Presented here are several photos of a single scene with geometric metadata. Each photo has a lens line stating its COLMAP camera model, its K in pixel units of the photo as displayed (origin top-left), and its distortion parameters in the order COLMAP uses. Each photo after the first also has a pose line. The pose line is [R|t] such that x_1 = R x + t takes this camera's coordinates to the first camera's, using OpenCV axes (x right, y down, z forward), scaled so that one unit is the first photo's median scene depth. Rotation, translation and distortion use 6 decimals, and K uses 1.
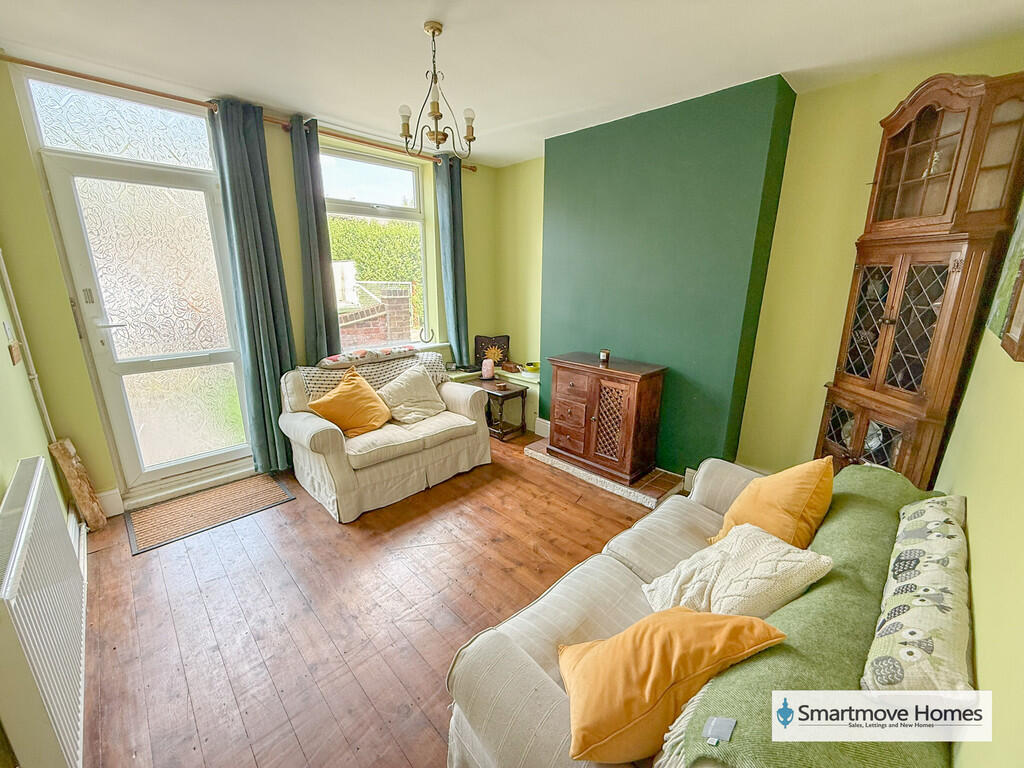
lens RADIAL K [[410.1, 0, 510.1], [0, 410.1, 382.1], [0, 0, 1]] dist [-0.001596, -0.000381]
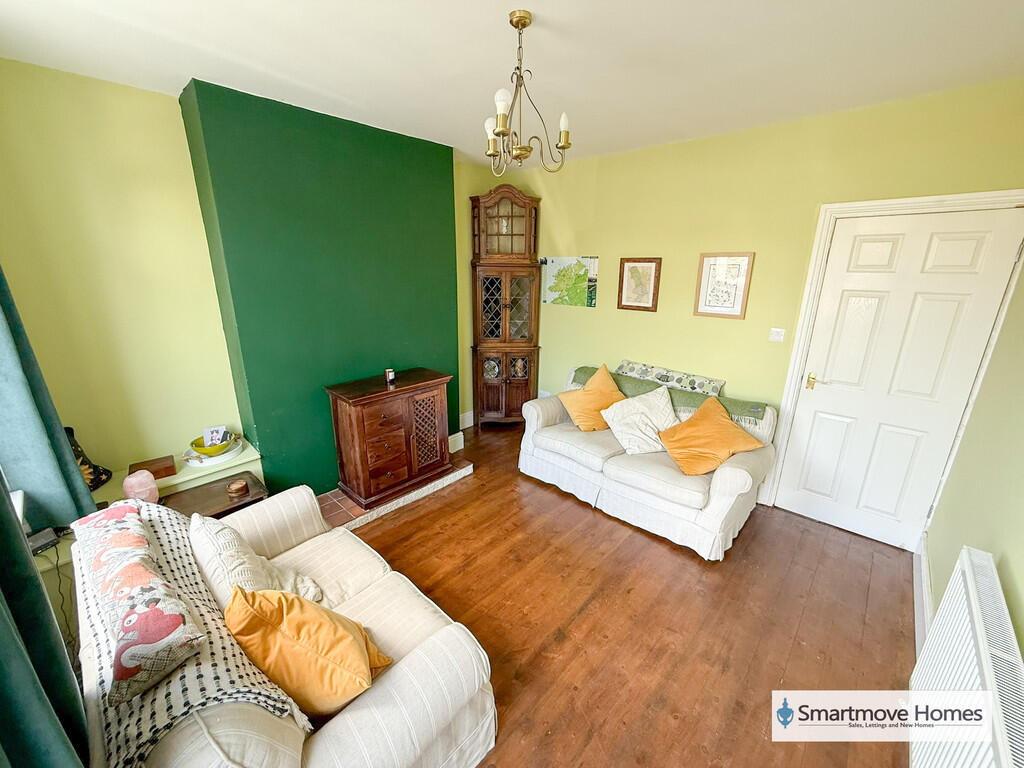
lens RADIAL K [[410.1, 0, 508.3], [0, 410.1, 384.7], [0, 0, 1]] dist [-0.001596, -0.000381]
pose [[-0.037484, -0.297407, 0.954015, -0.723098], [0.249832, 0.921580, 0.297111, -0.267414], [-0.967563, 0.249480, 0.039758, 0.714352]]
